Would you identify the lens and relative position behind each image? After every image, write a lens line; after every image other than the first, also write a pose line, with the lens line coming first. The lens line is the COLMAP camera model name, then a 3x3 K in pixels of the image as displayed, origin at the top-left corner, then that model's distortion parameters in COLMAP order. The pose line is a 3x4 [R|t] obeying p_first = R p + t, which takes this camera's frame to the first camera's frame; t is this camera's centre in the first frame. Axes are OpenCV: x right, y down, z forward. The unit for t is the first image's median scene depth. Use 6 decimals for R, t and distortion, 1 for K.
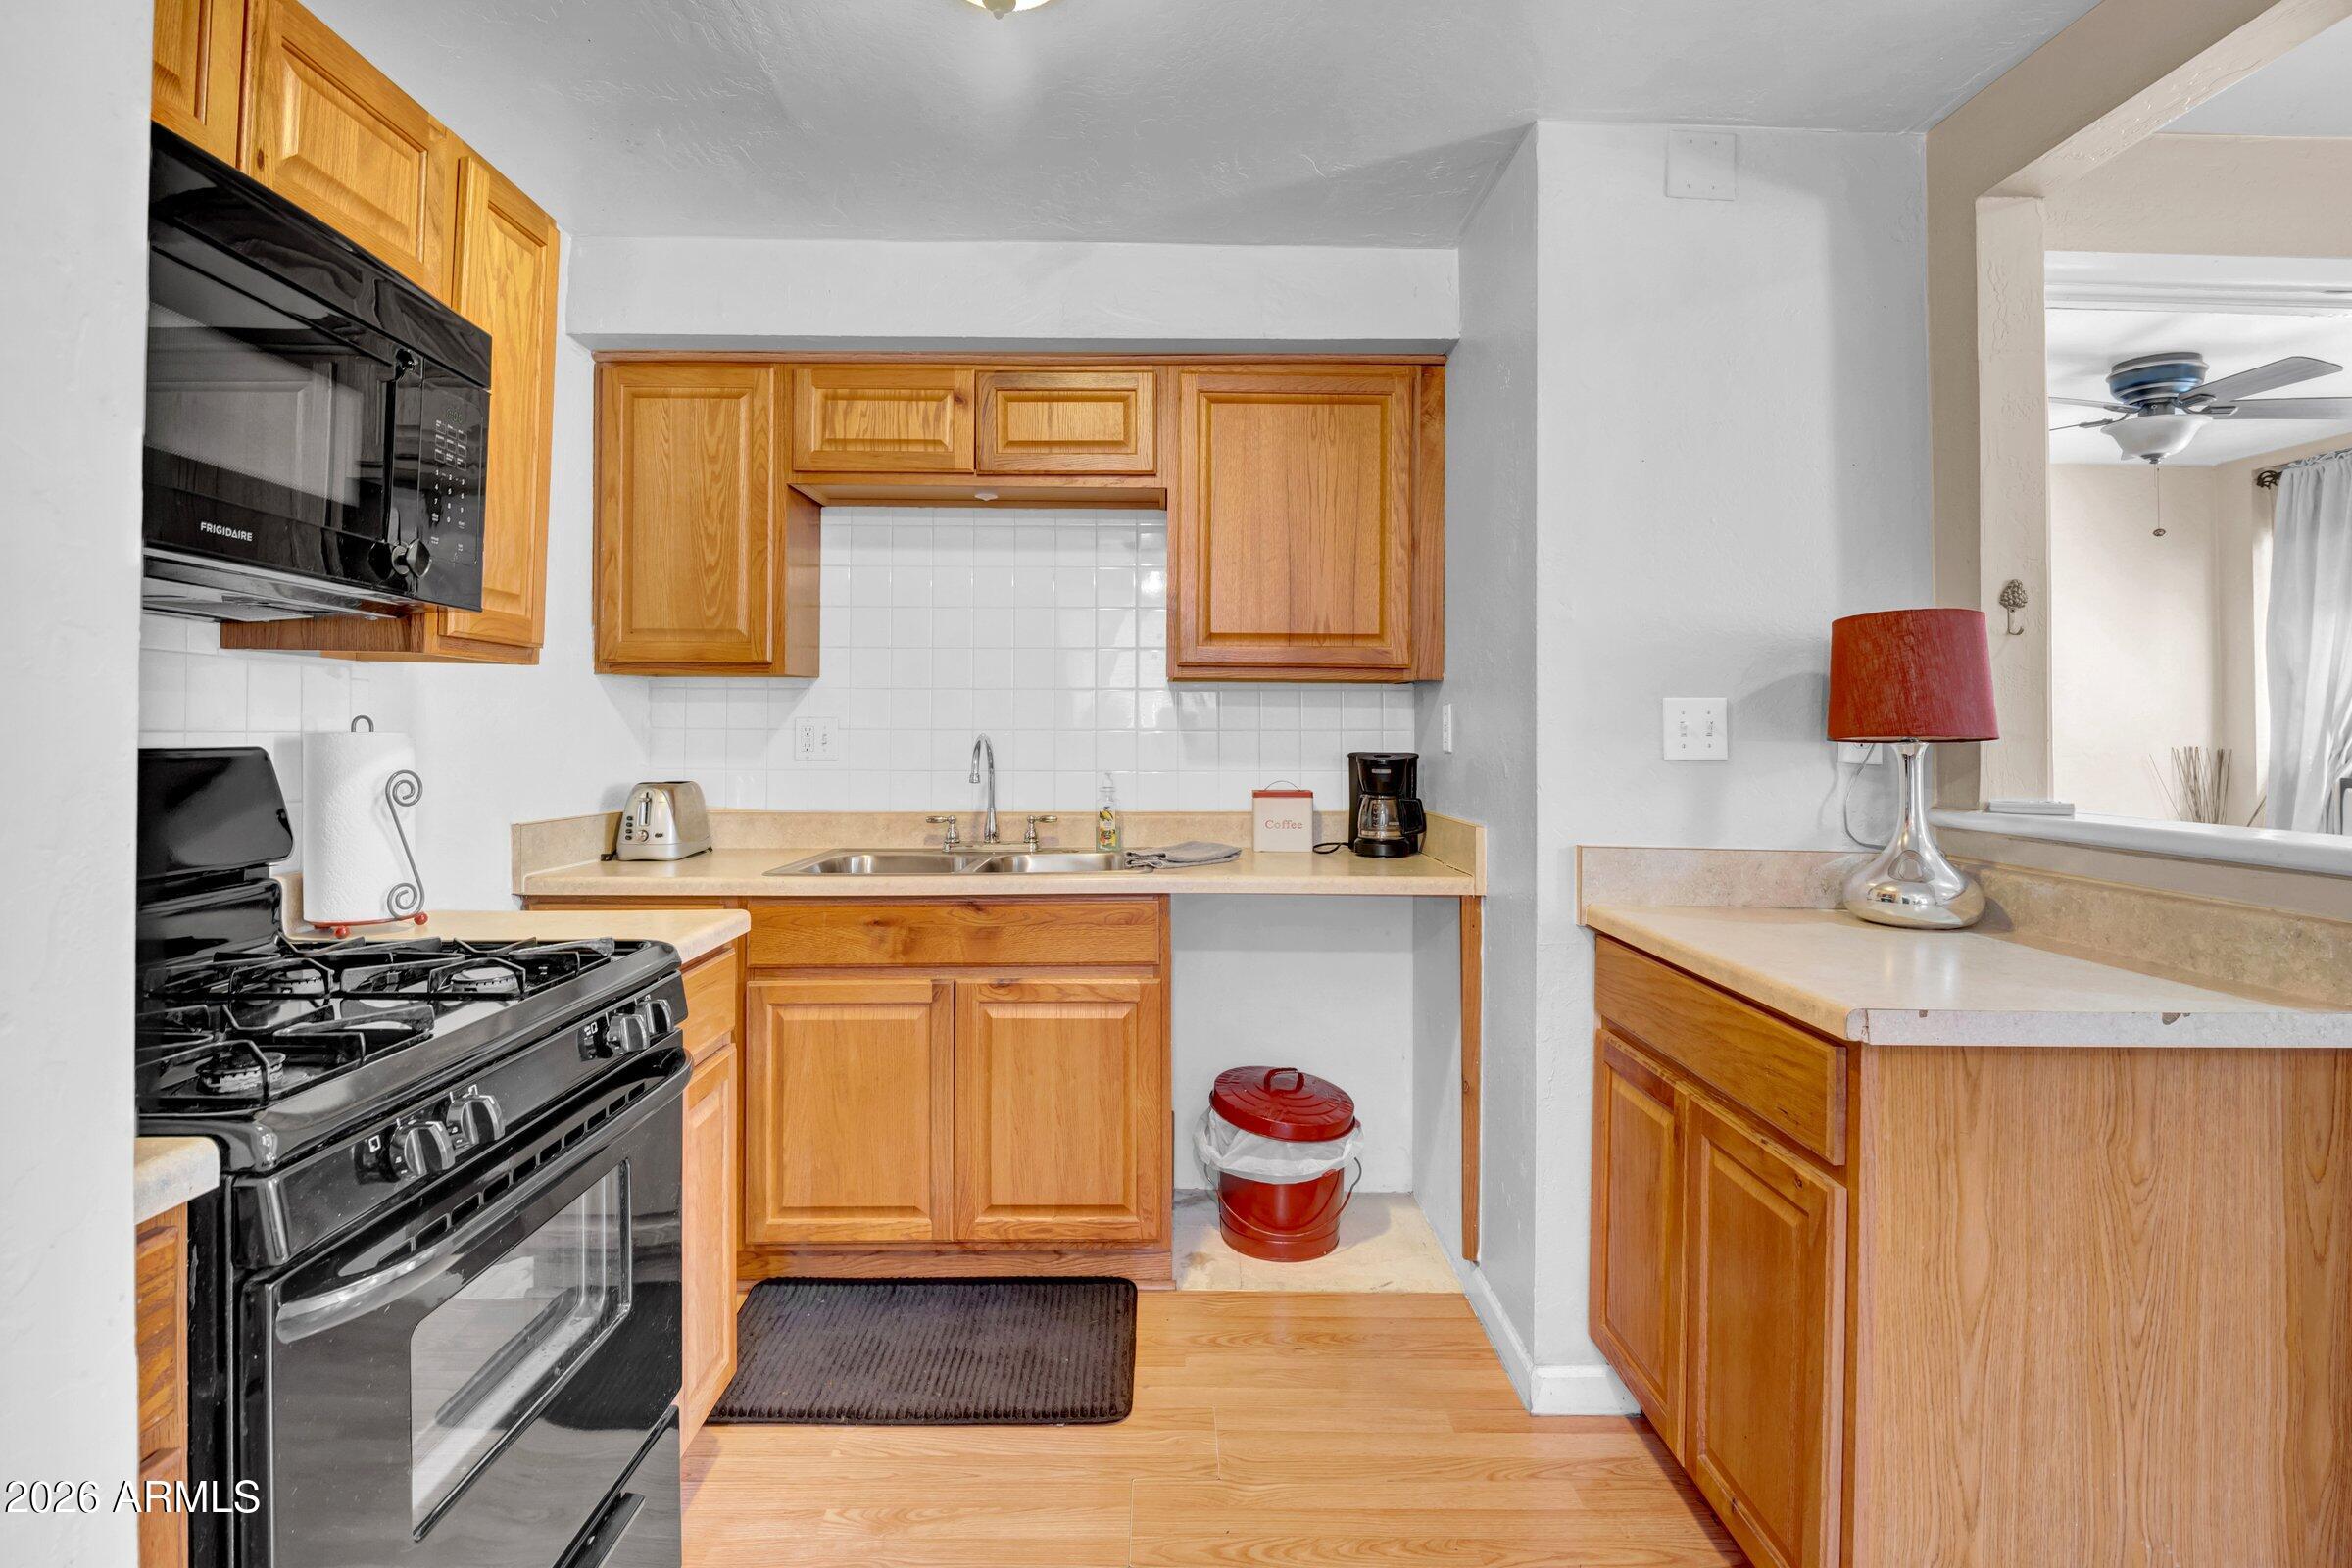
lens RADIAL K [[1131.6, 0, 1176.8], [0, 1131.6, 718.1], [0, 0, 1]] dist [-0.003520, -0.008365]
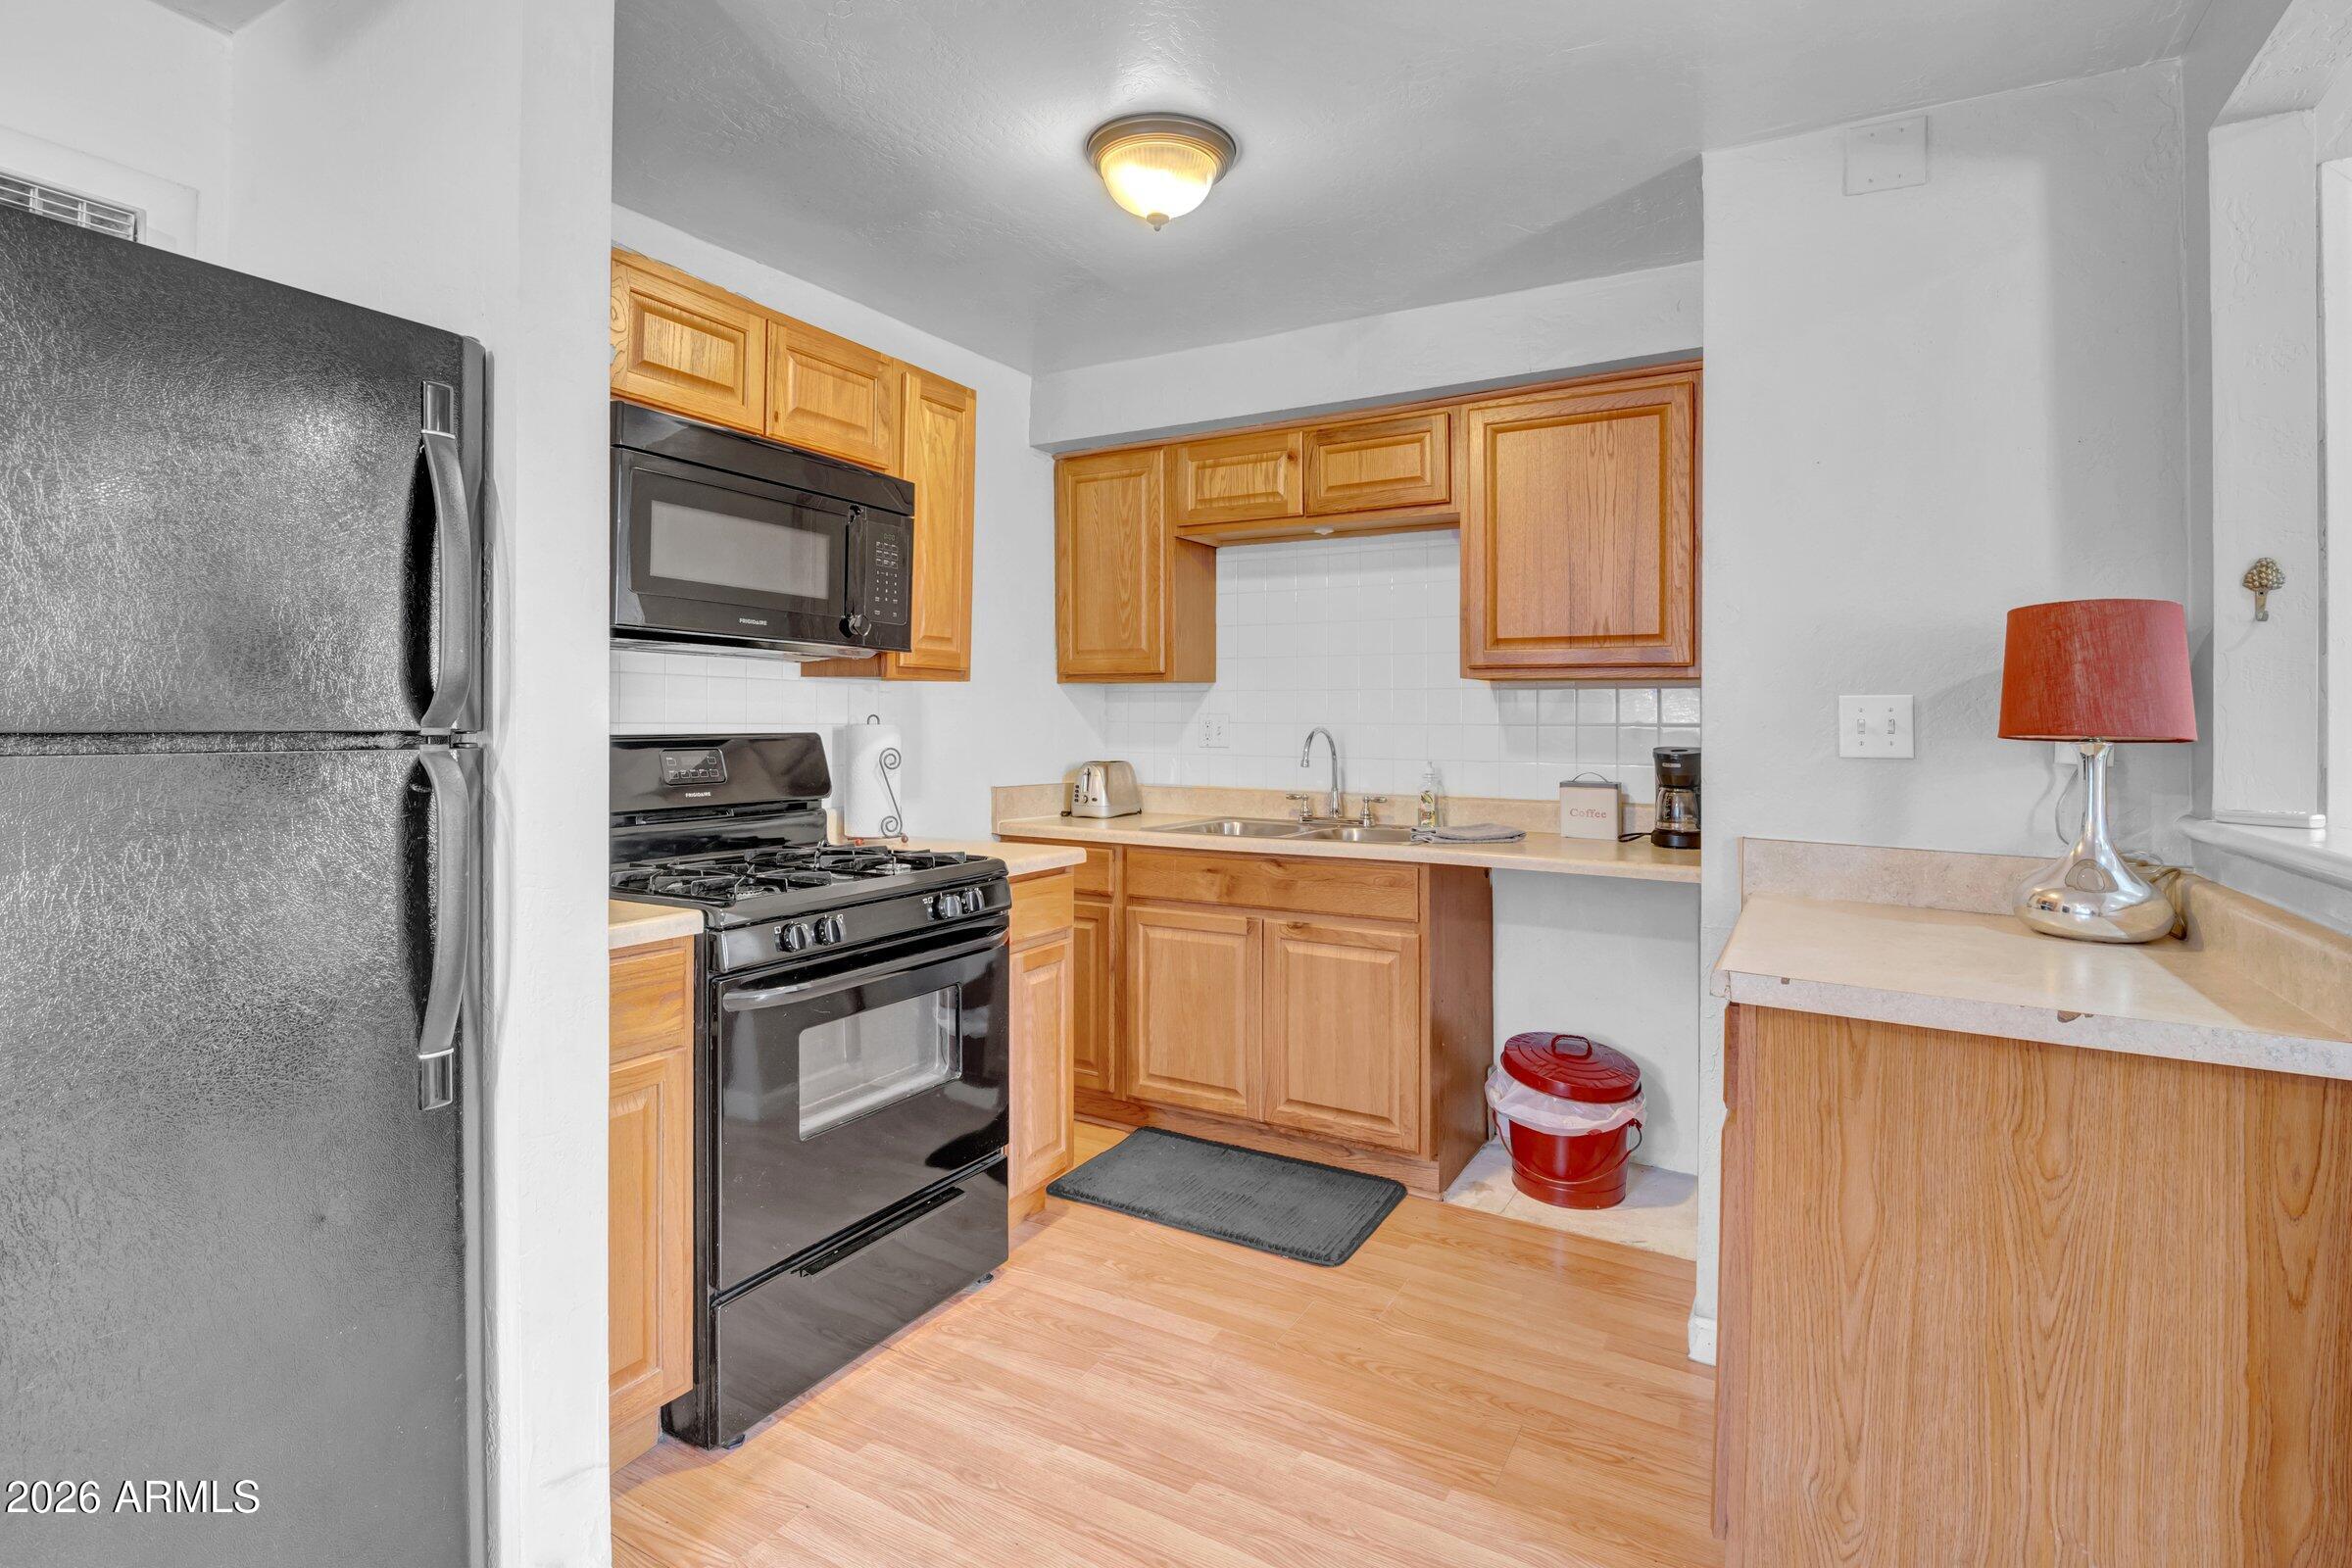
lens RADIAL K [[1119.0, 0, 1171.5], [0, 1119.0, 731.2], [0, 0, 1]] dist [-0.000382, -0.011035]
pose [[0.858103, 0.007204, -0.513427, 0.367647], [0.002384, 0.999835, 0.018012, -0.004608], [0.513472, -0.016680, 0.857944, -0.139340]]
